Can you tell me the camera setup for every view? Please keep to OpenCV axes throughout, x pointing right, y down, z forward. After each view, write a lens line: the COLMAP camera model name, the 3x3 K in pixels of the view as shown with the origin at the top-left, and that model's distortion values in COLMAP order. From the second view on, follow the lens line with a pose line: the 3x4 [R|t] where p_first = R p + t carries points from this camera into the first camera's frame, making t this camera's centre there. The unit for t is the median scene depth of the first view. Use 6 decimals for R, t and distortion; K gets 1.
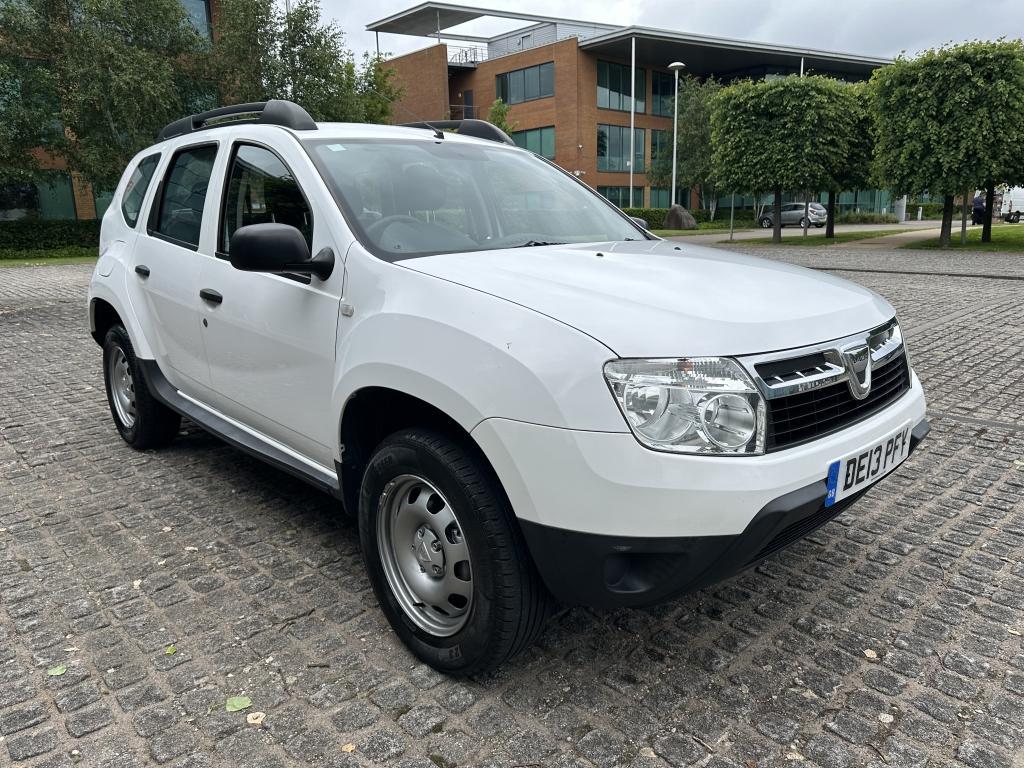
lens RADIAL K [[719.6, 0, 510.7], [0, 719.6, 386.6], [0, 0, 1]] dist [0.043354, -0.050780]
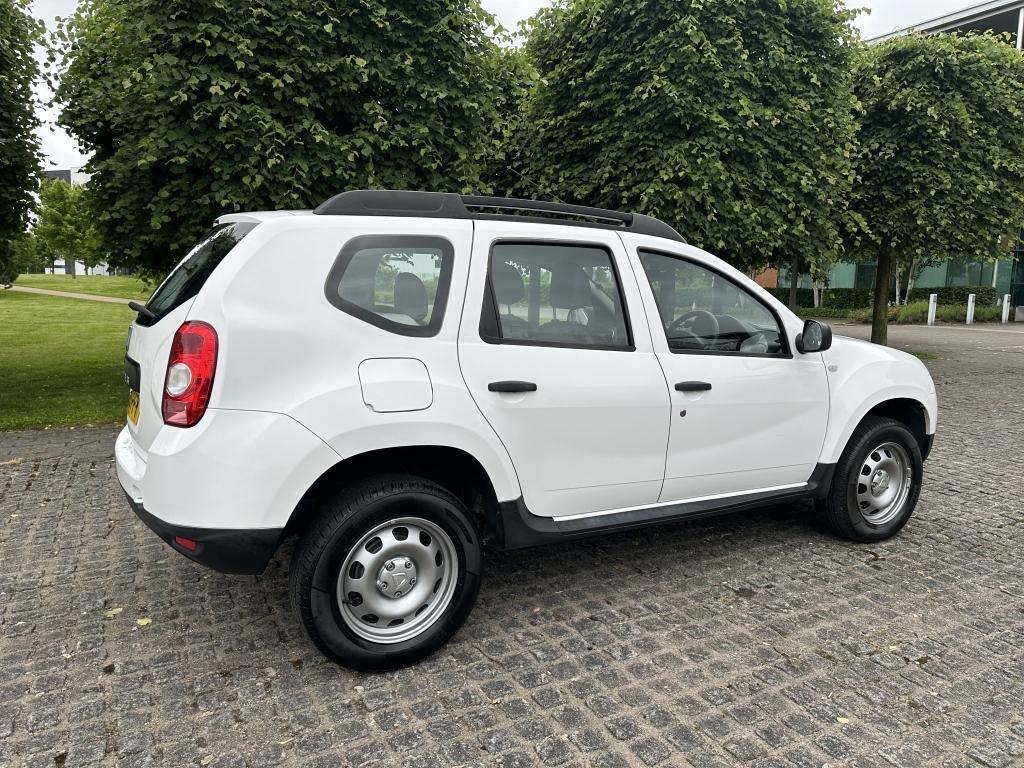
lens RADIAL K [[722.4, 0, 510.8], [0, 722.4, 391.5], [0, 0, 1]] dist [0.031673, -0.037937]
pose [[0.229606, -0.133189, 0.964127, -1.742333], [0.214241, 0.973212, 0.083422, -0.305214], [-0.949411, 0.187401, 0.251990, 1.112464]]
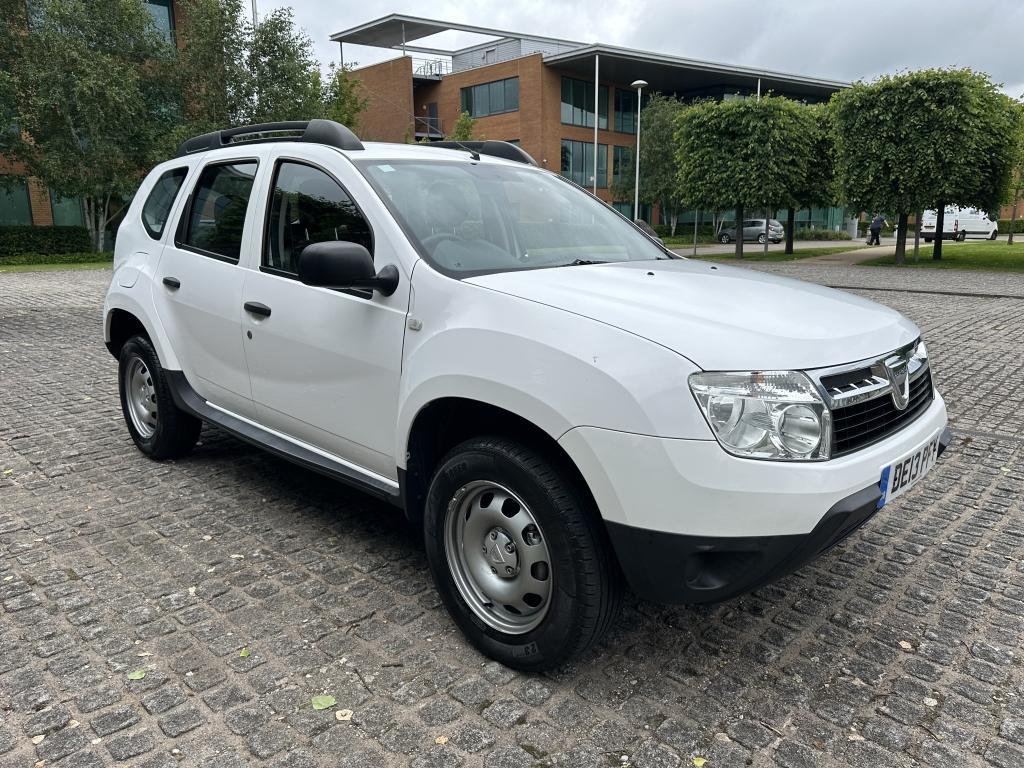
lens RADIAL K [[719.6, 0, 509.7], [0, 719.6, 386.1], [0, 0, 1]] dist [0.043354, -0.050780]
pose [[0.998577, 0.001973, 0.053301, -0.124593], [-0.001107, 0.999867, -0.016278, 0.000505], [-0.053326, 0.016196, 0.998446, -0.044992]]
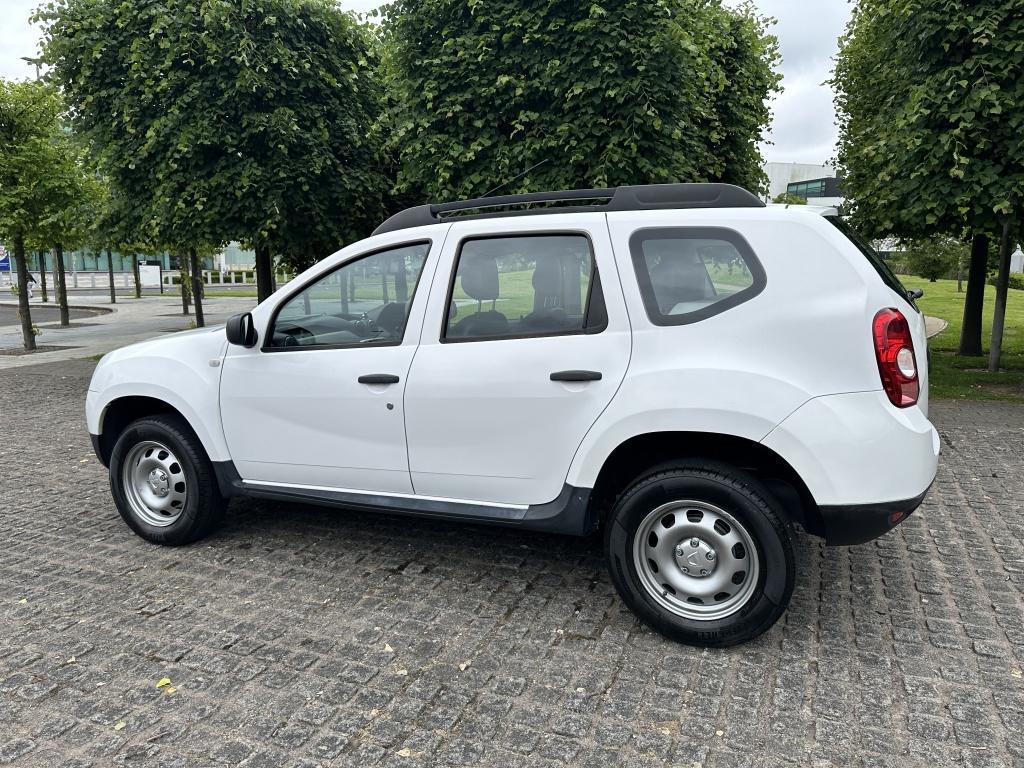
lens RADIAL K [[719.6, 0, 512.2], [0, 719.6, 383.9], [0, 0, 1]] dist [0.043354, -0.050780]
pose [[0.897966, -0.069251, 0.434583, -0.572471], [0.103563, 0.993060, -0.055745, 0.051720], [-0.427706, 0.095064, 0.898905, -0.494740]]
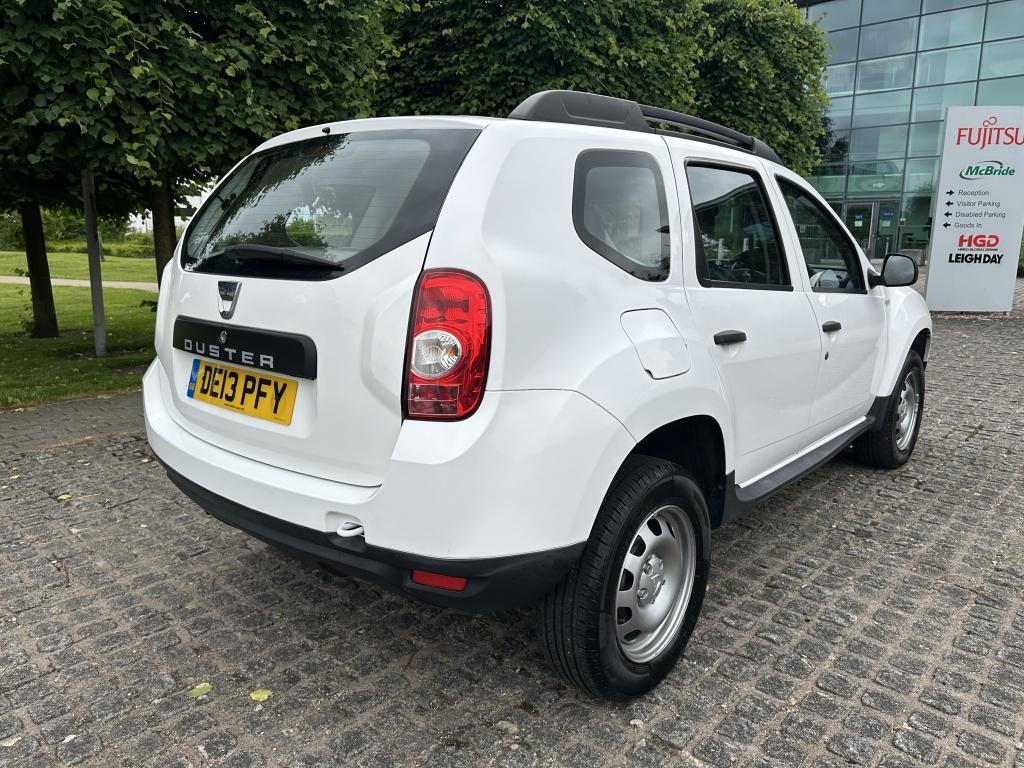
lens RADIAL K [[722.4, 0, 511.2], [0, 722.4, 391.1], [0, 0, 1]] dist [0.031673, -0.037937]
pose [[-0.105579, -0.201597, 0.973762, -1.578335], [0.234894, 0.946467, 0.221414, -0.425631], [-0.966270, 0.252107, -0.052573, 1.714390]]
